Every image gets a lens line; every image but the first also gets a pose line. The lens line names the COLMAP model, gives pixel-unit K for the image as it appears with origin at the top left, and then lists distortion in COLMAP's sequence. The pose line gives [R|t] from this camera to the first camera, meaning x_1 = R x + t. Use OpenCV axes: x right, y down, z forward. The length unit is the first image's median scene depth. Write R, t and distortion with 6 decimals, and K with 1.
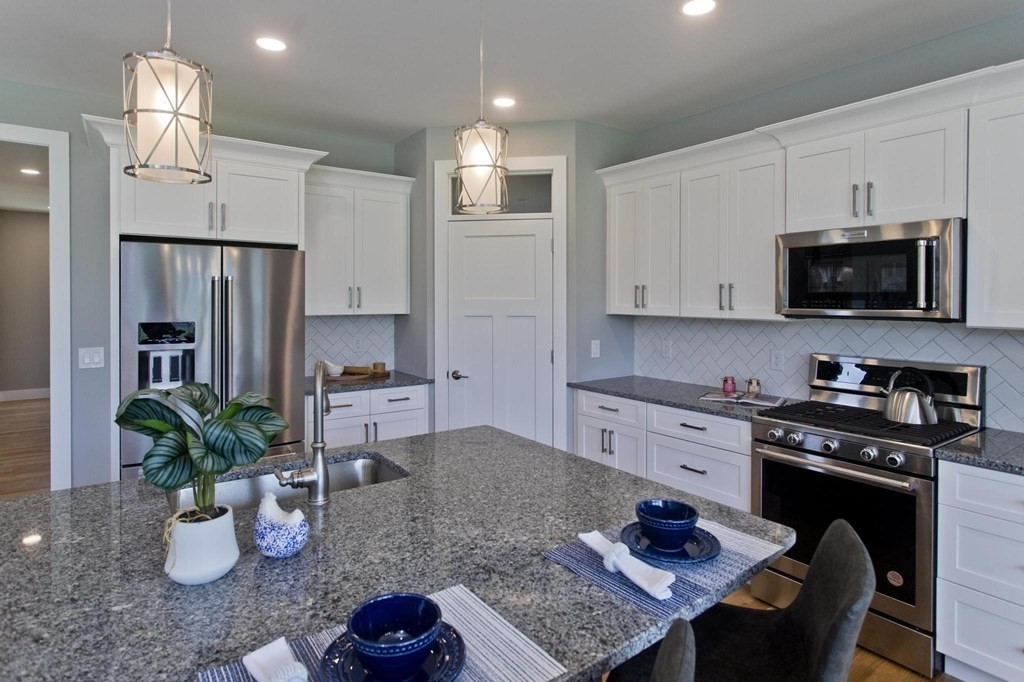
lens RADIAL K [[569.3, 0, 514.7], [0, 569.3, 304.1], [0, 0, 1]] dist [0.004050, 0.002313]
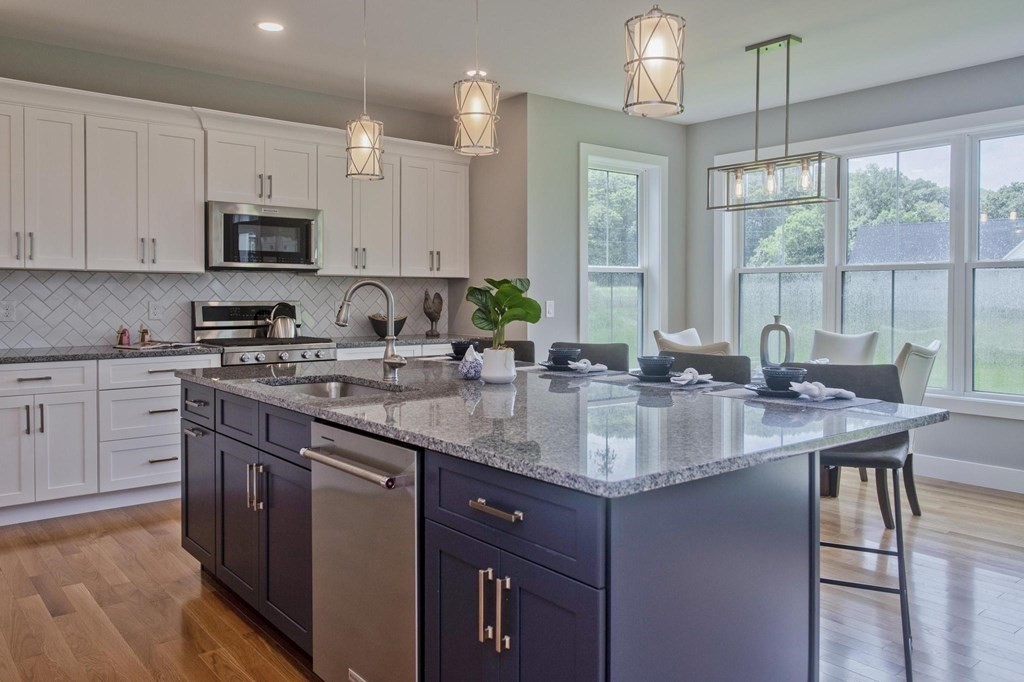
lens RADIAL K [[776.9, 0, 513.9], [0, 776.9, 306.3], [0, 0, 1]] dist [0.008570, 0.000894]
pose [[-0.073437, -0.017874, 0.997140, -1.078996], [0.006852, 0.999807, 0.018427, 0.066081], [-0.997276, 0.008186, -0.073300, 0.412907]]
